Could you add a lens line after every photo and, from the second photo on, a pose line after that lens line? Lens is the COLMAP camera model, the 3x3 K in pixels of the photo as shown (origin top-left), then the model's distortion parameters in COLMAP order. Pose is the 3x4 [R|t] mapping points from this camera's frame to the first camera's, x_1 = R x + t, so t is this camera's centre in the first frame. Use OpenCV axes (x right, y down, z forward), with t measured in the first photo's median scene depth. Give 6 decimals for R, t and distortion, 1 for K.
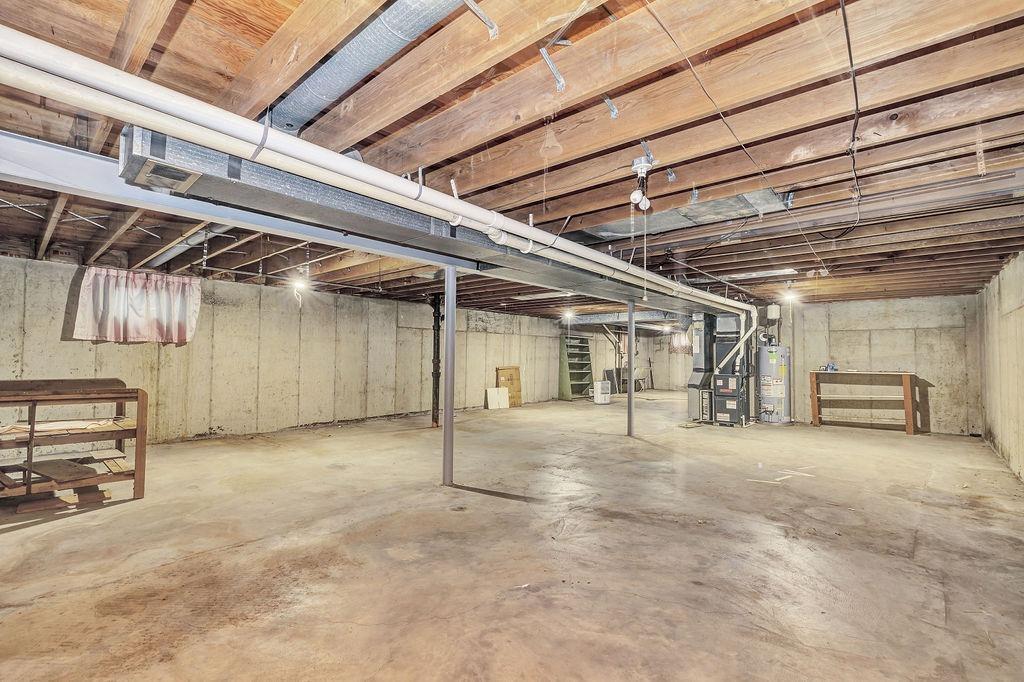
lens RADIAL K [[449.7, 0, 515.8], [0, 449.7, 342.2], [0, 0, 1]] dist [0.001011, 0.000186]
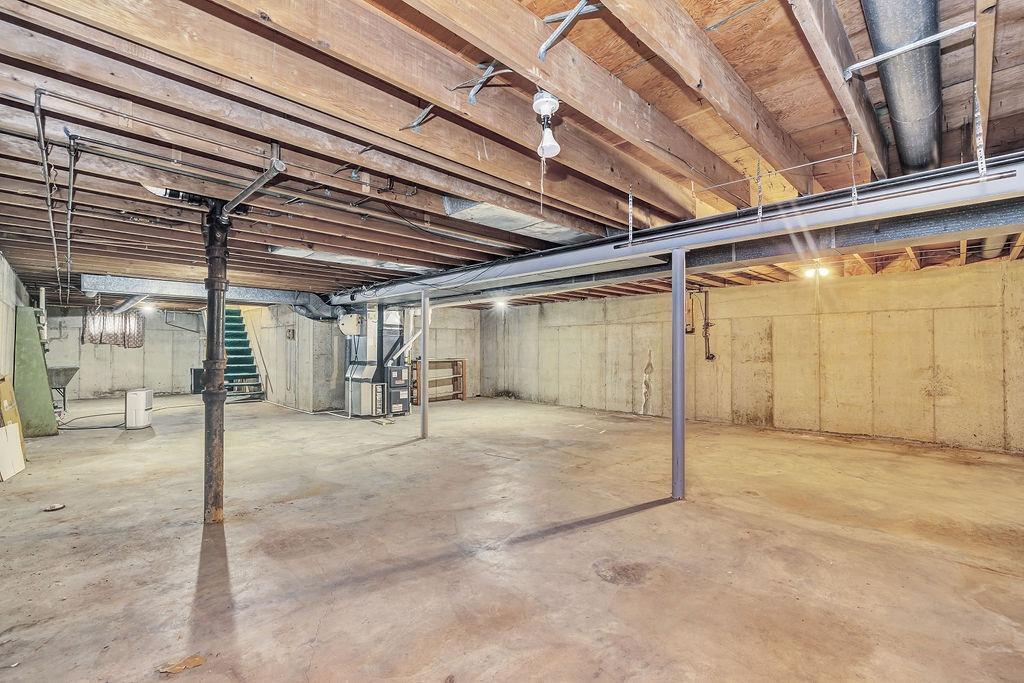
lens RADIAL K [[449.7, 0, 515.4], [0, 449.7, 341.2], [0, 0, 1]] dist [0.001011, 0.000186]
pose [[0.074964, 0.007288, 0.997160, -0.589827], [-0.027575, 0.999606, -0.005233, 0.013077], [-0.996805, -0.027104, 0.075135, 0.705025]]
